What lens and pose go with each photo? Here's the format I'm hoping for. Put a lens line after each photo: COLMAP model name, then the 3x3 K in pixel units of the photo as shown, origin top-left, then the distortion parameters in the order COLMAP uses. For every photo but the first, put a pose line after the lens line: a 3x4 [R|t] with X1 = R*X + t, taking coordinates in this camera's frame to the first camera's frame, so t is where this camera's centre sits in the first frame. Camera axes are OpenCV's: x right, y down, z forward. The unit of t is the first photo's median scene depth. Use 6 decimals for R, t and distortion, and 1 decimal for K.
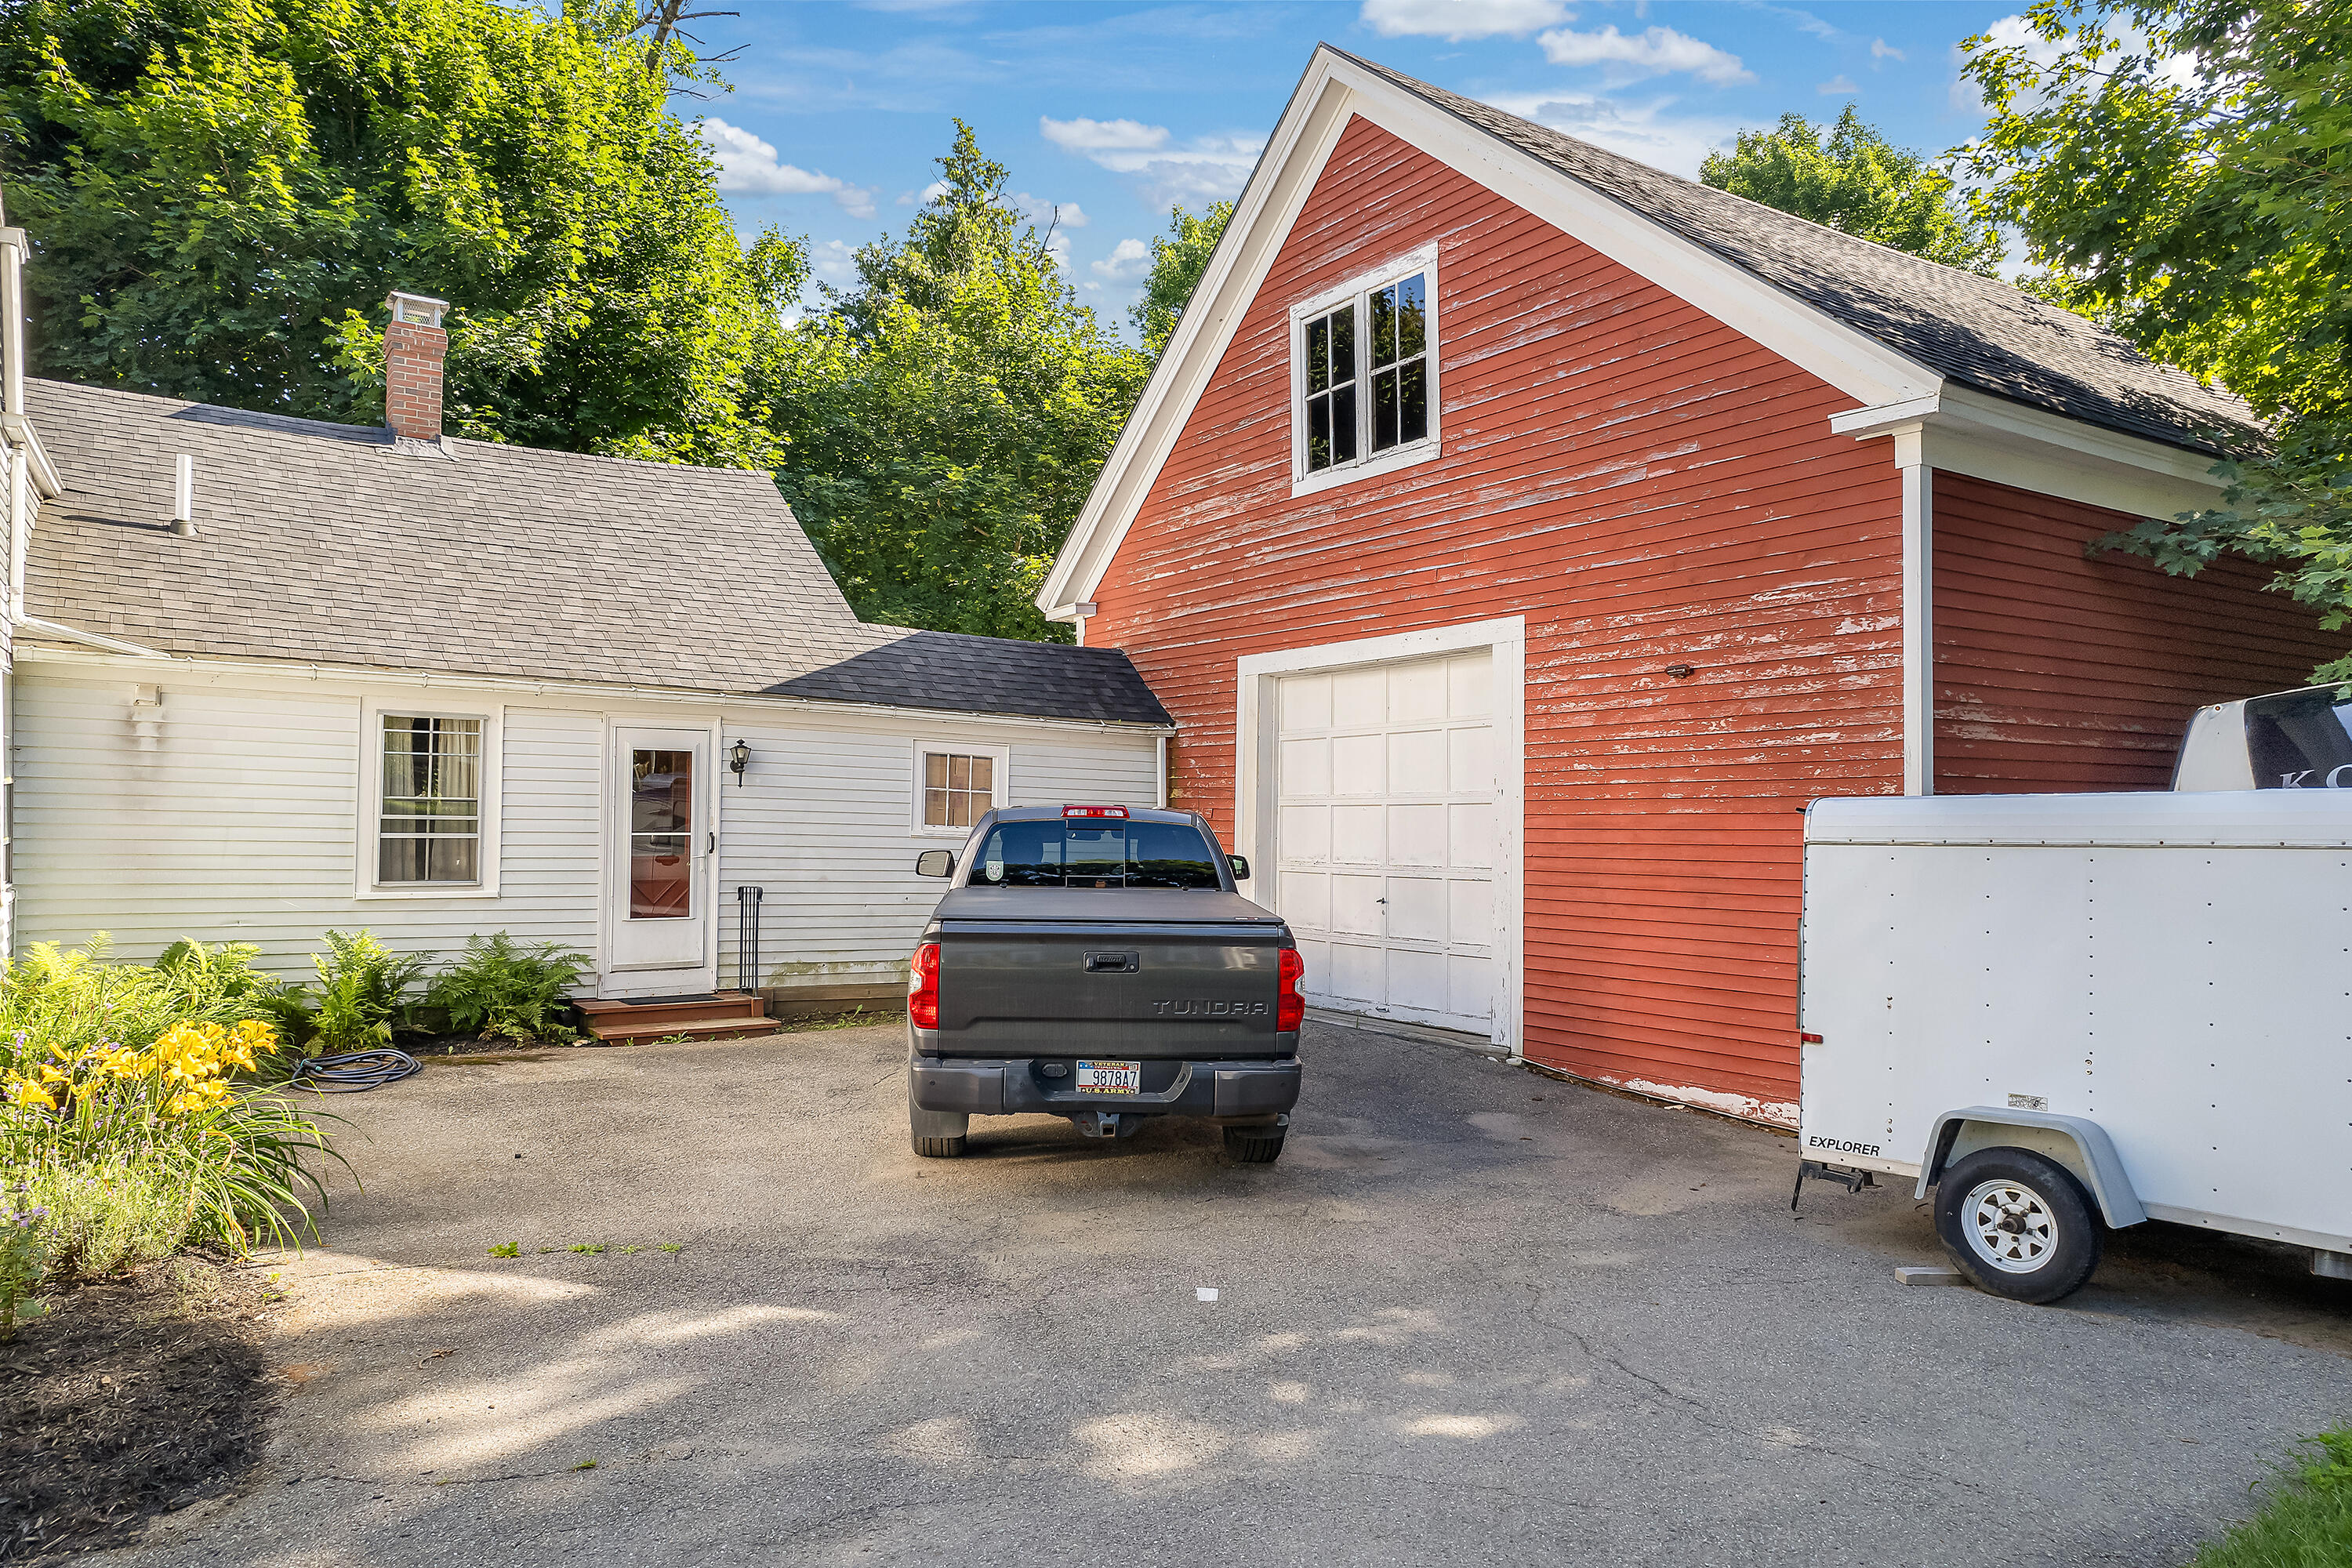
lens RADIAL K [[1532.7, 0, 1181.6], [0, 1532.7, 798.0], [0, 0, 1]] dist [-0.016278, 0.010837]
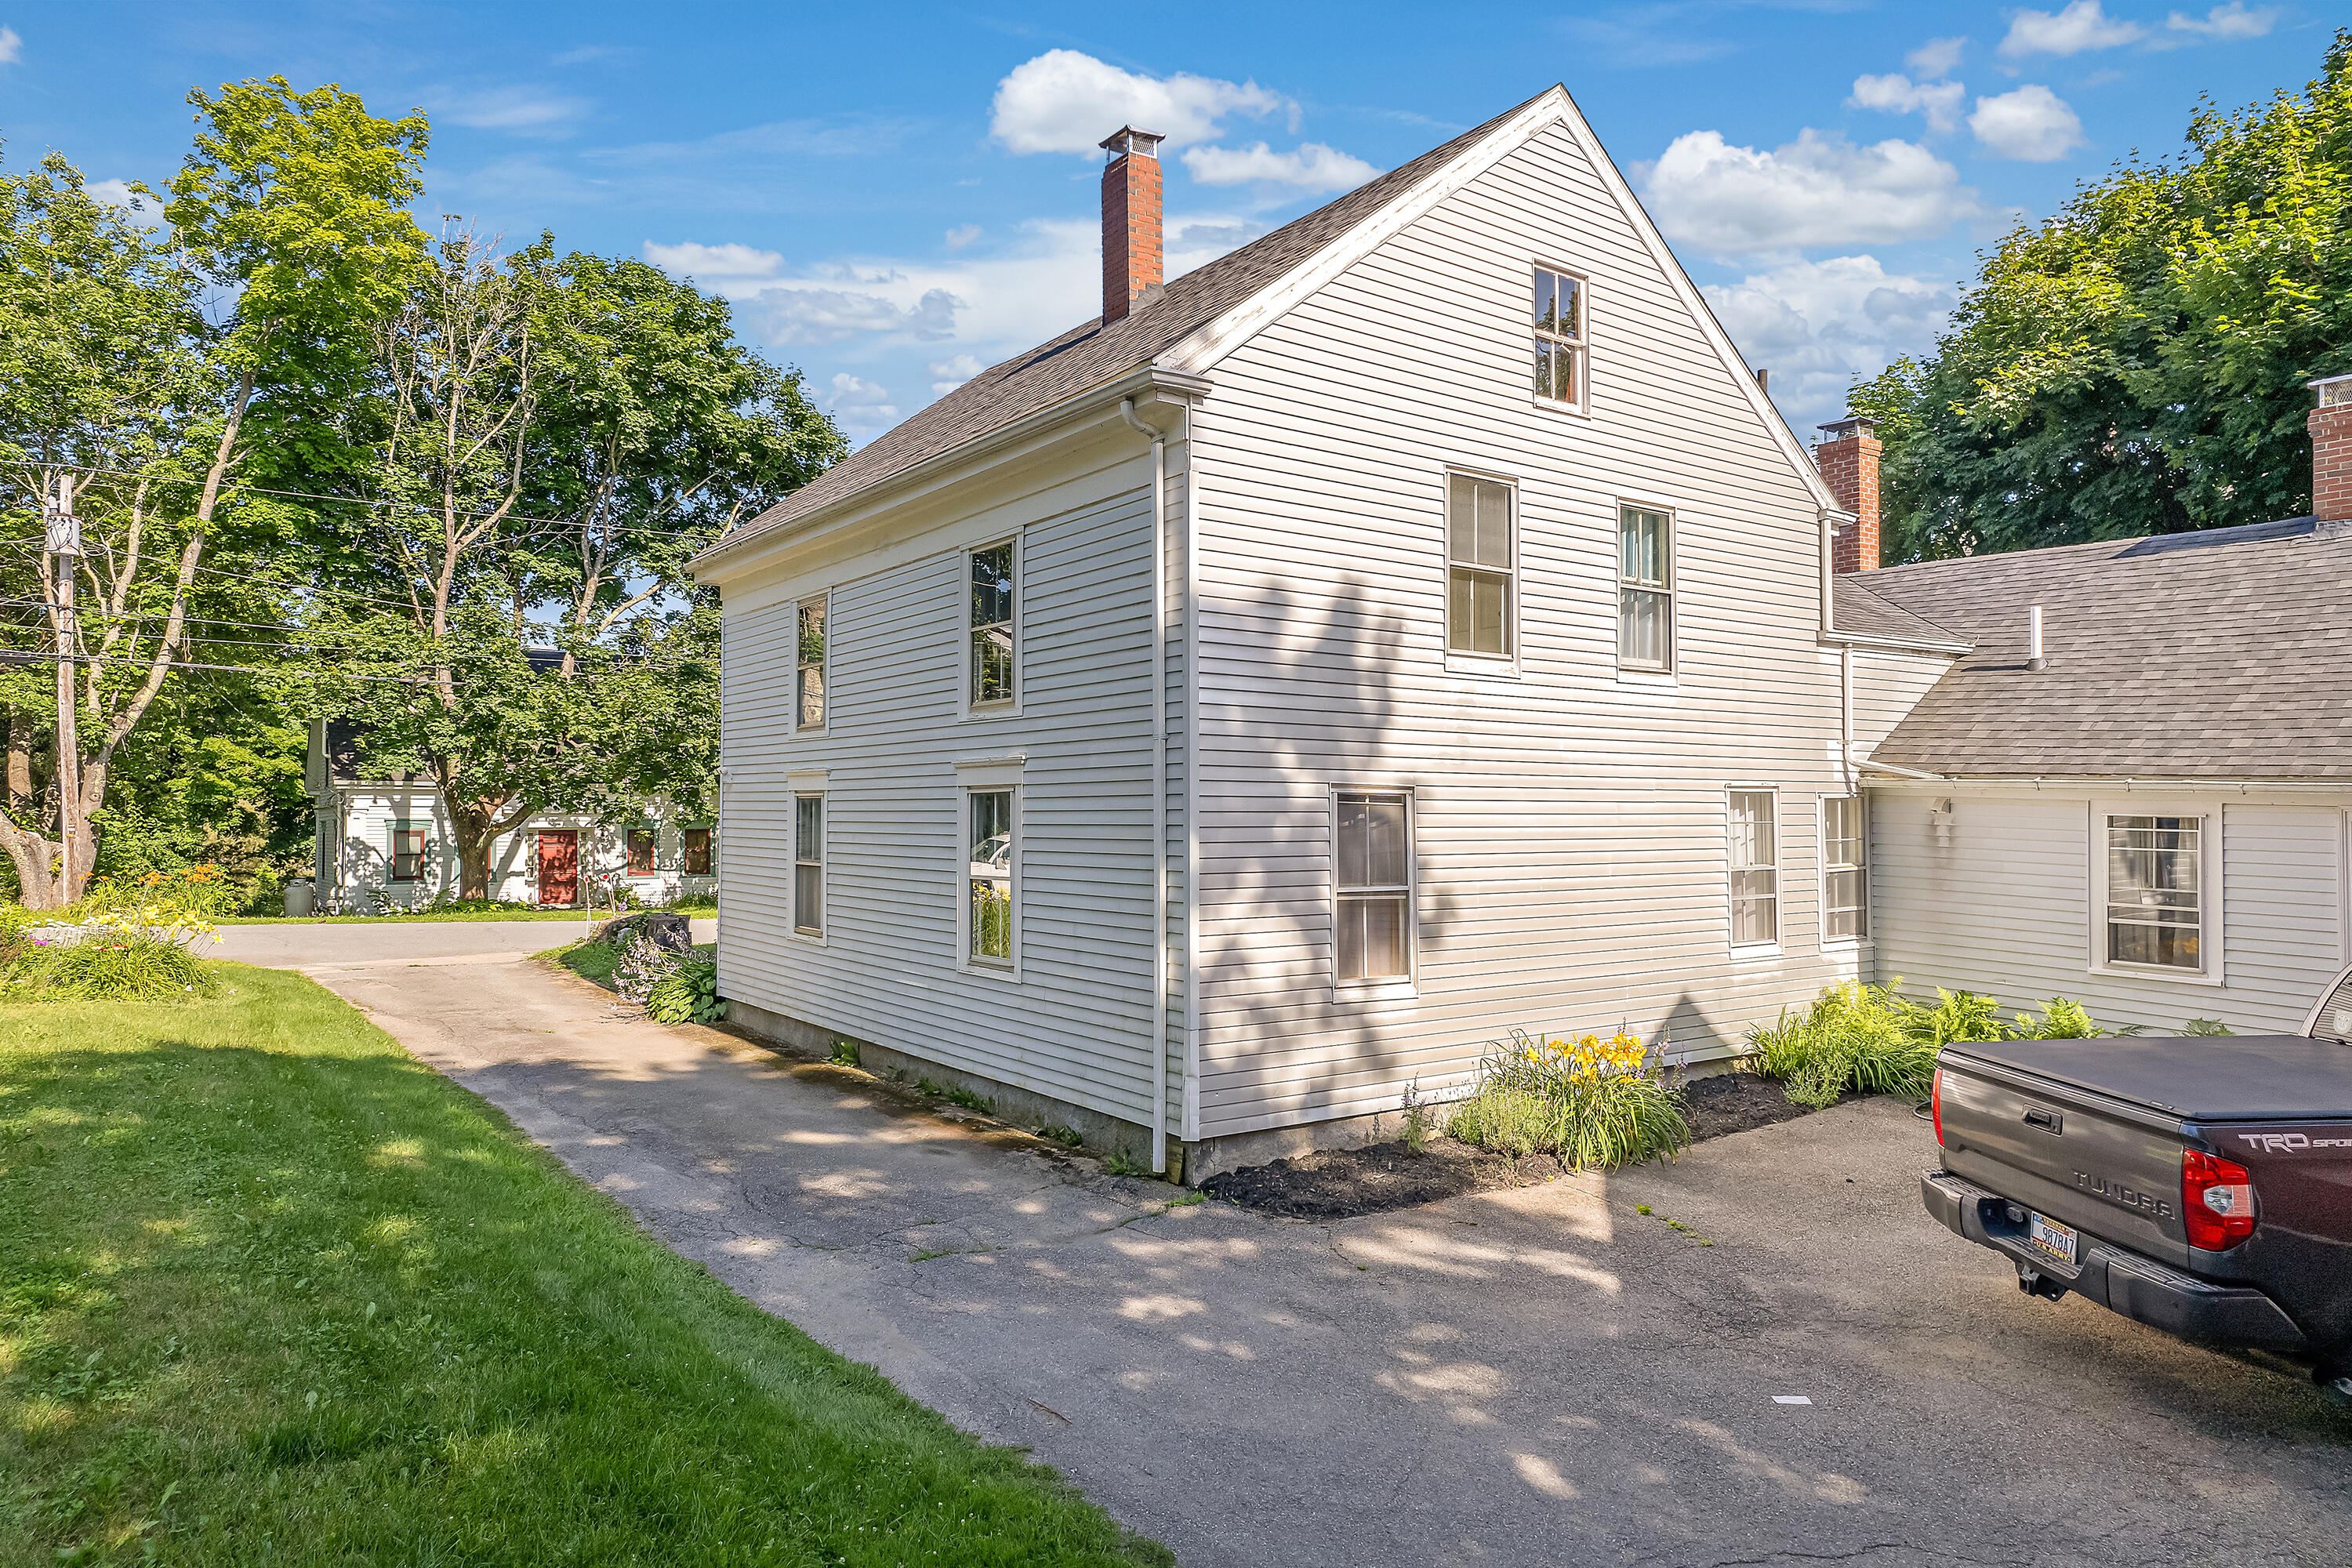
lens RADIAL K [[1532.7, 0, 1184.0], [0, 1532.7, 784.5], [0, 0, 1]] dist [-0.016278, 0.010837]
pose [[0.007847, -0.014152, -0.999869, 1.128198], [0.004473, 0.999890, -0.014117, -0.117561], [0.999959, -0.004361, 0.007910, 0.527410]]
